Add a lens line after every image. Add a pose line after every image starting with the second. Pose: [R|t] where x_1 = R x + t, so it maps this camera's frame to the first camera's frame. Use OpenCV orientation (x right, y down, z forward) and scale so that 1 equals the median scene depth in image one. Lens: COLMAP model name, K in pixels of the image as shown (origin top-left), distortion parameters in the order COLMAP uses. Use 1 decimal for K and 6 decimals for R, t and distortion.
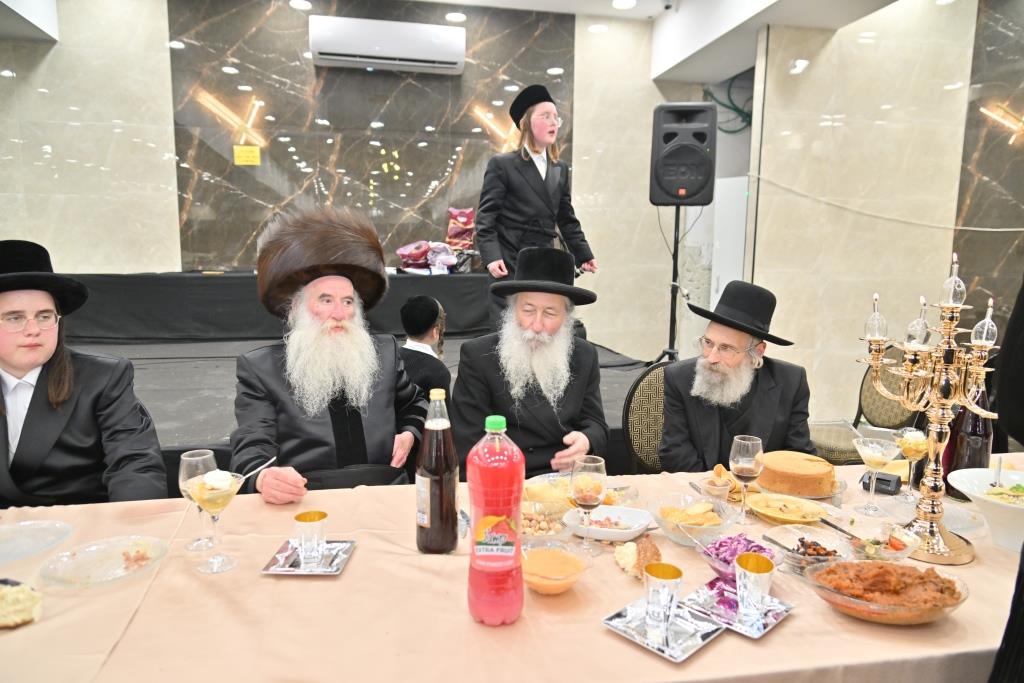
lens RADIAL K [[679.8, 0, 512.0], [0, 679.8, 341.5], [0, 0, 1]] dist [-0.004351, -0.001671]
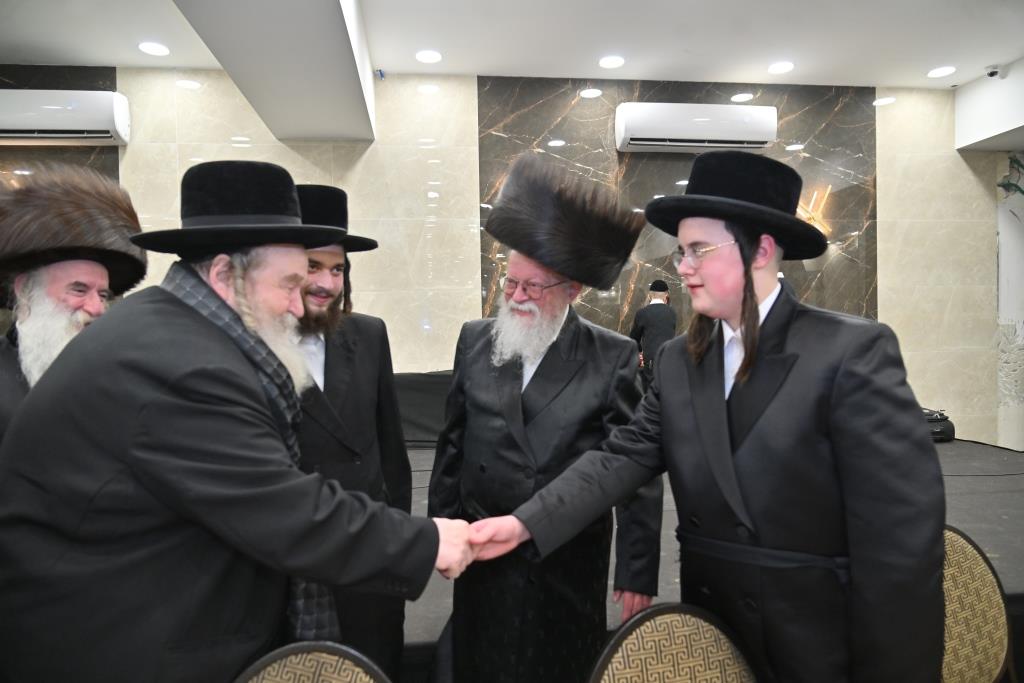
lens RADIAL K [[679.8, 0, 512.0], [0, 679.8, 341.5], [0, 0, 1]] dist [-0.004351, -0.001671]
pose [[0.996230, -0.027009, -0.082441, -0.368680], [0.017442, 0.993254, -0.114639, -0.029899], [0.084981, 0.112769, 0.989981, 0.059628]]
